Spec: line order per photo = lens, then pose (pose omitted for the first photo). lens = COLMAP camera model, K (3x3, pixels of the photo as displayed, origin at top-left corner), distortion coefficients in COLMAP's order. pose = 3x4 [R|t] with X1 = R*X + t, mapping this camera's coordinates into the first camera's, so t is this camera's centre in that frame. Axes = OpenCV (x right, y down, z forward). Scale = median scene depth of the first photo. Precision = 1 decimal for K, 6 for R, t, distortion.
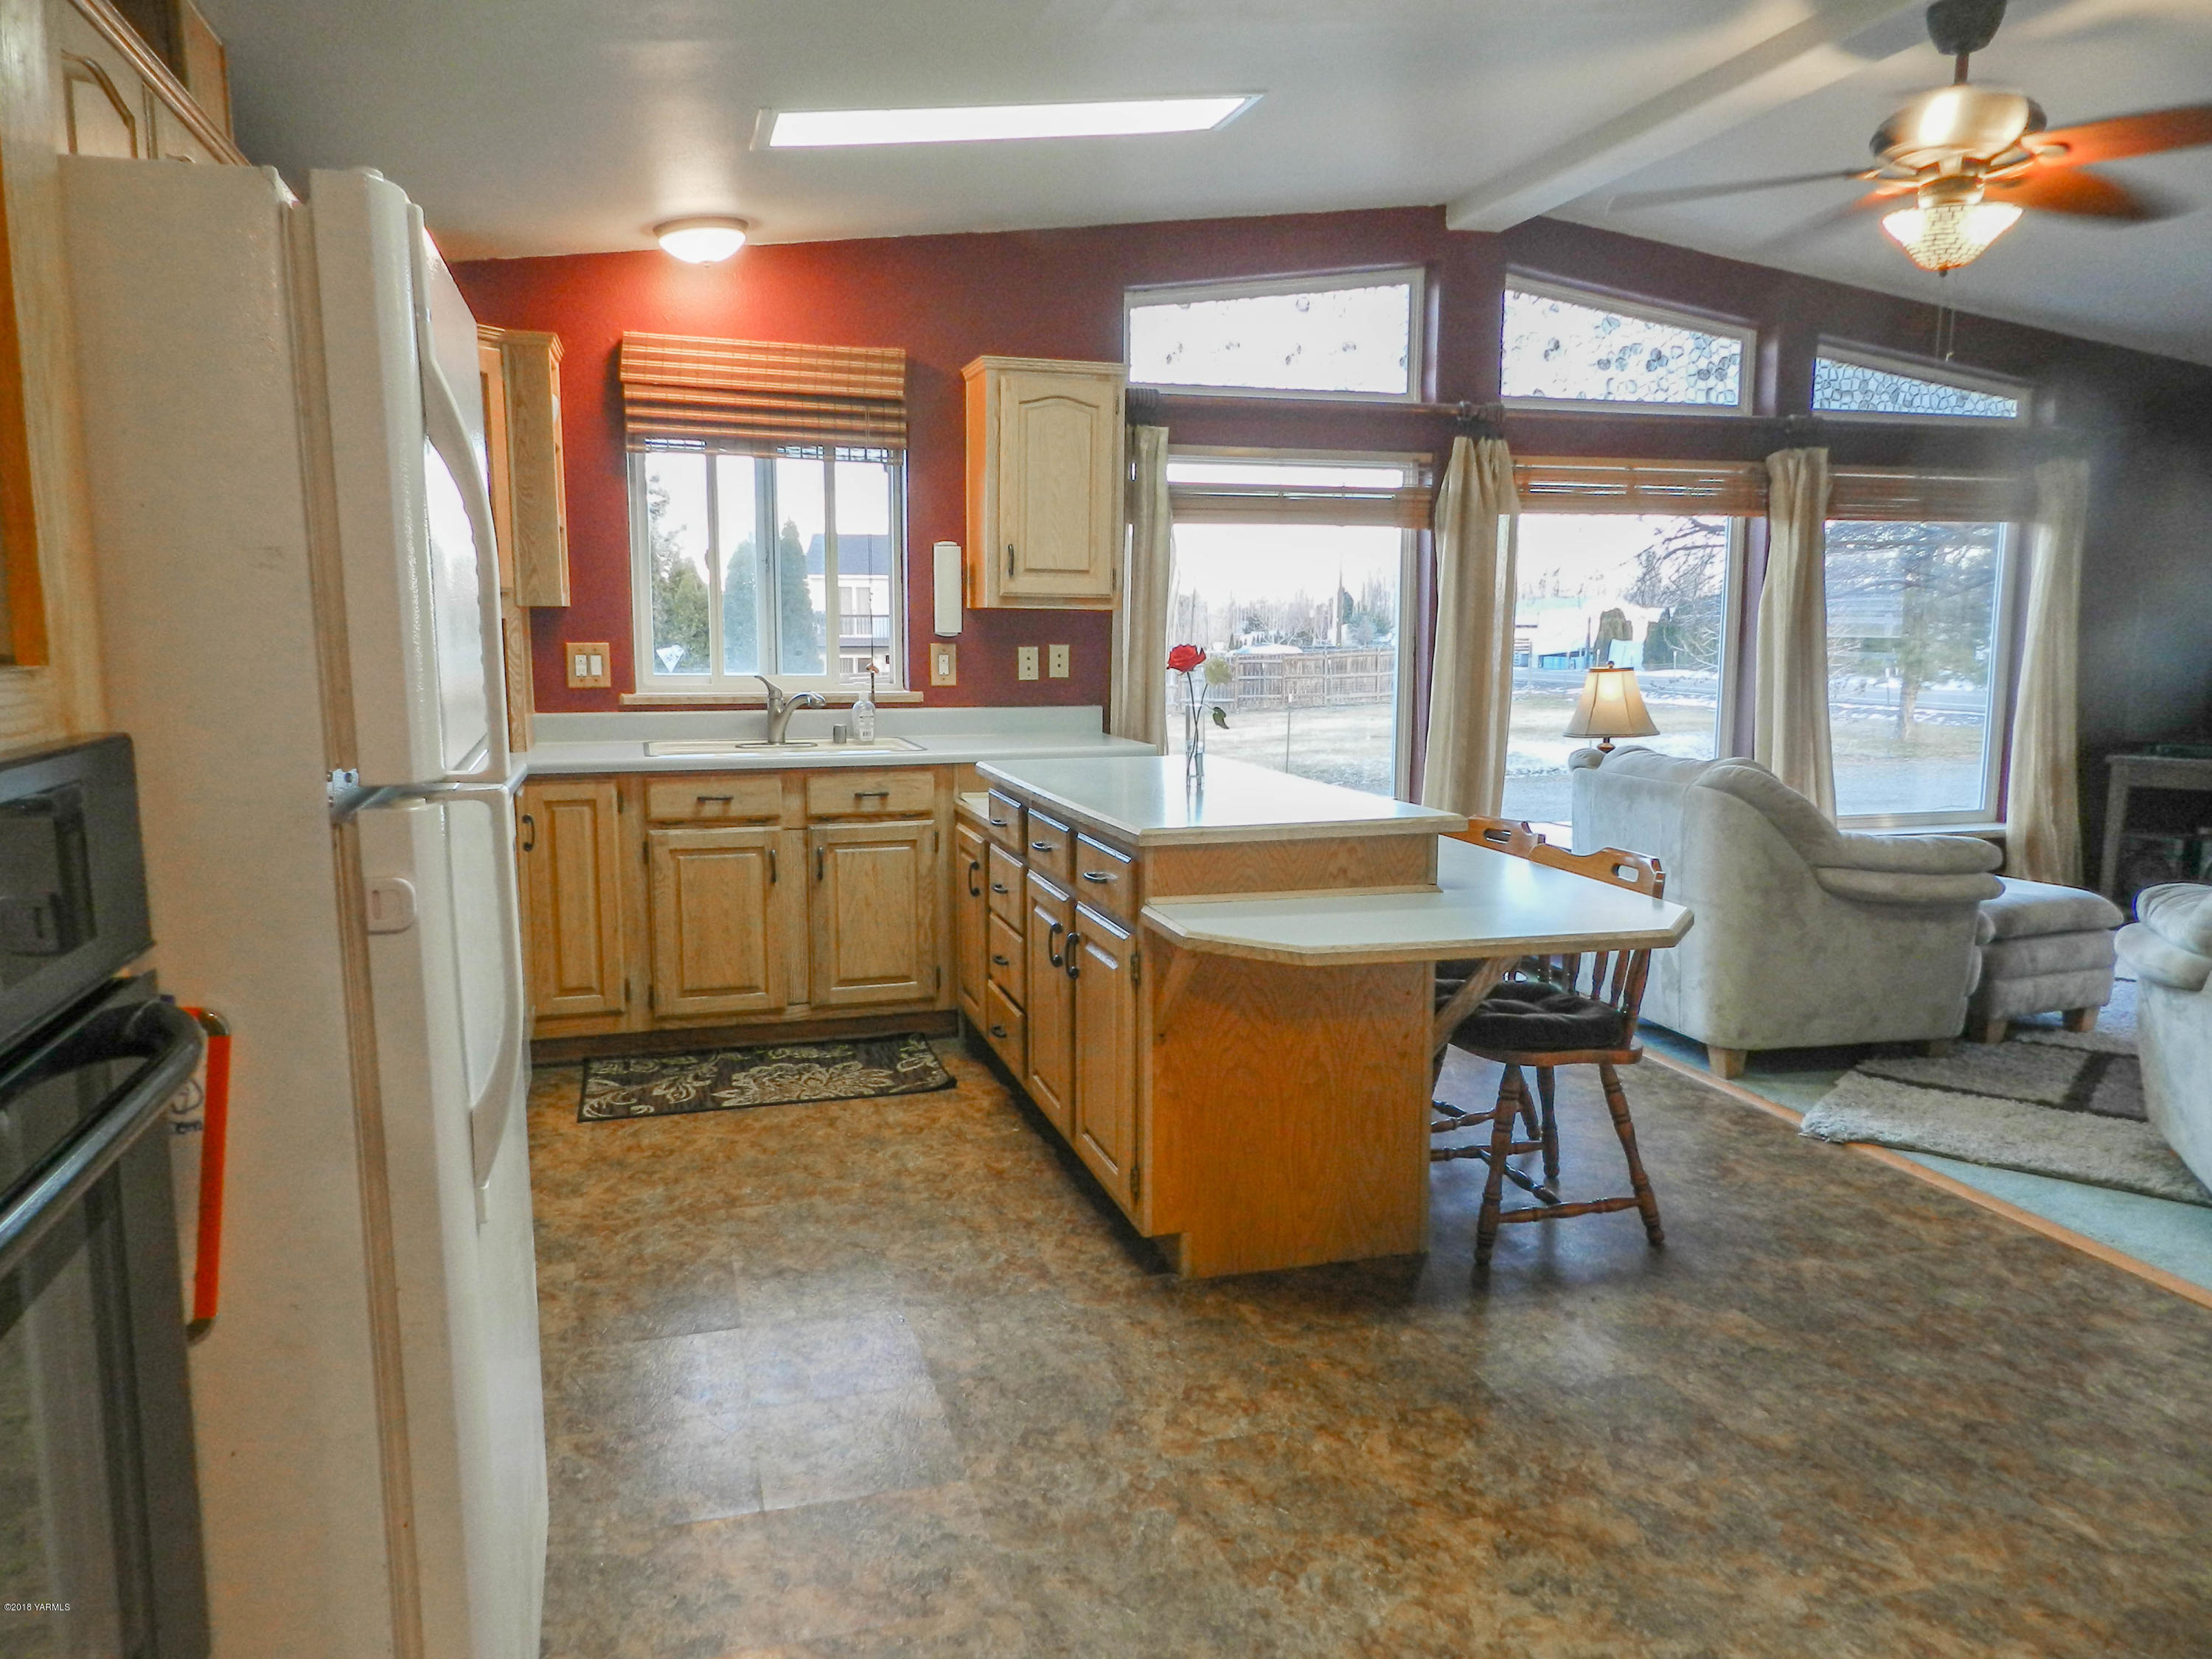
lens RADIAL K [[1531.5, 0, 1106.0], [0, 1531.5, 829.5], [0, 0, 1]] dist [0.015442, -0.000280]
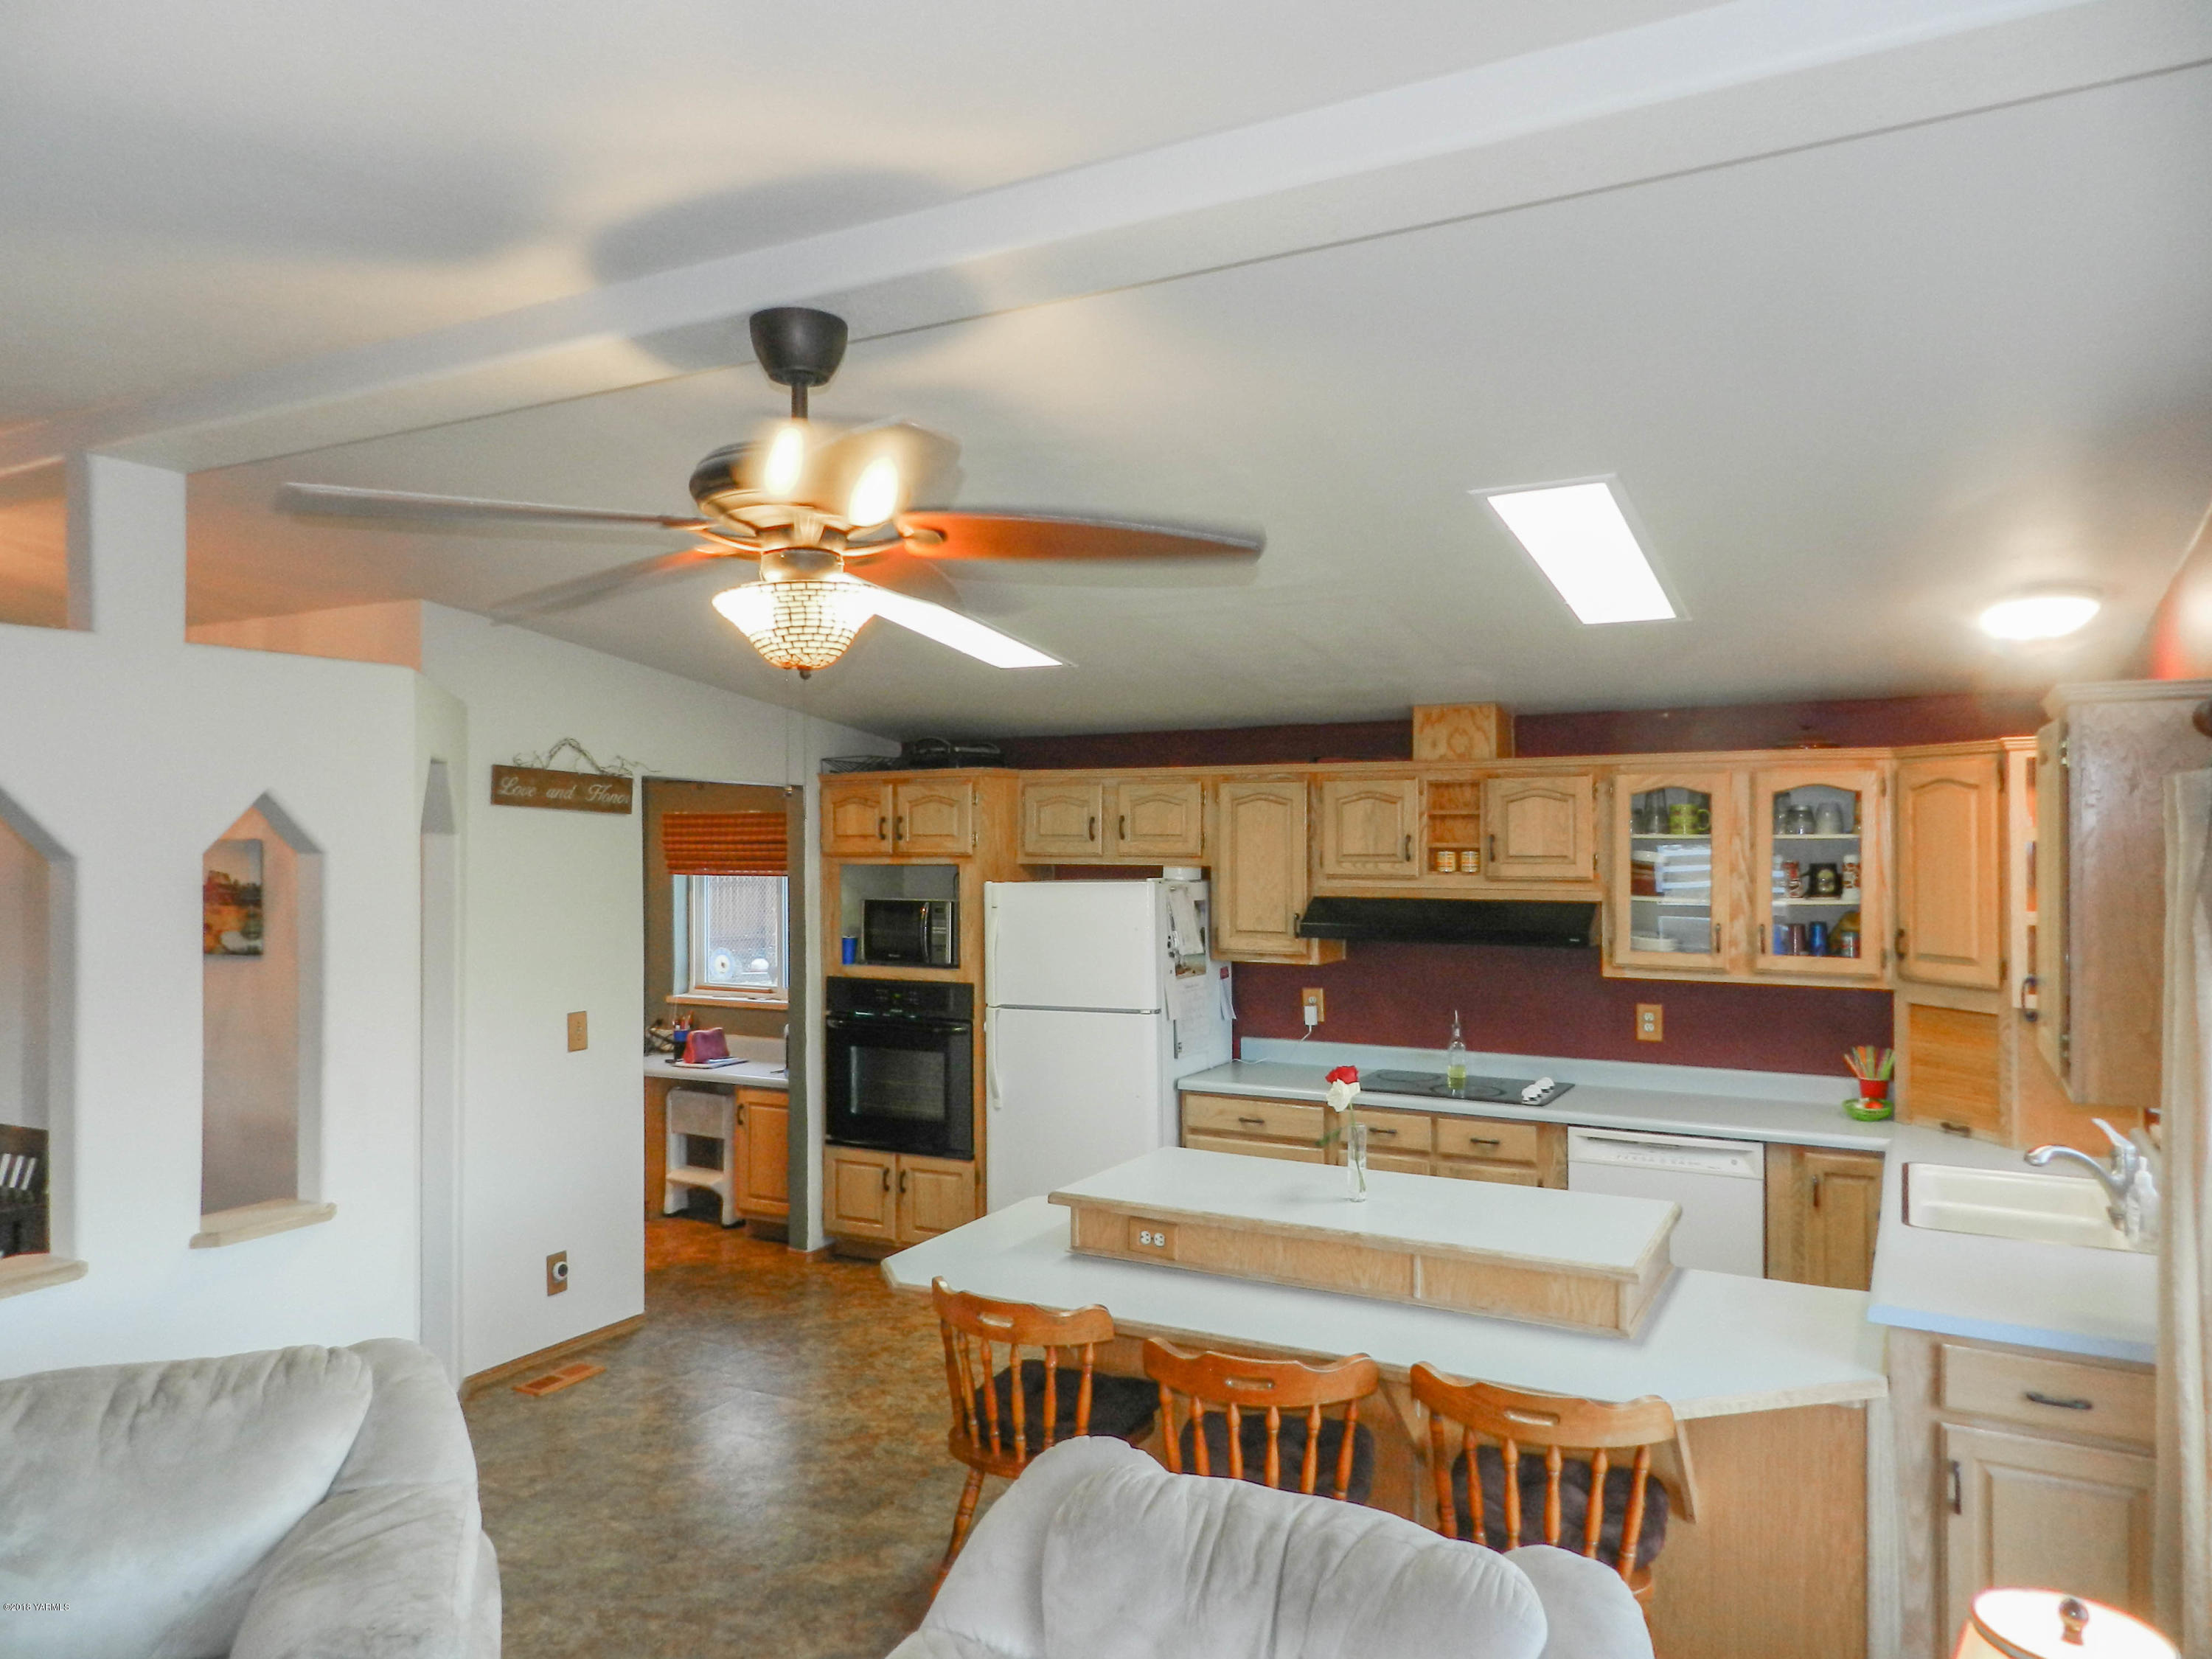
lens RADIAL K [[1531.5, 0, 1106.0], [0, 1531.5, 829.5], [0, 0, 1]] dist [0.015442, -0.000280]
pose [[-0.707920, -0.003875, -0.706282, 0.737504], [-0.096987, 0.991045, 0.091774, -0.288675], [0.699602, 0.133469, -0.701957, 1.255576]]
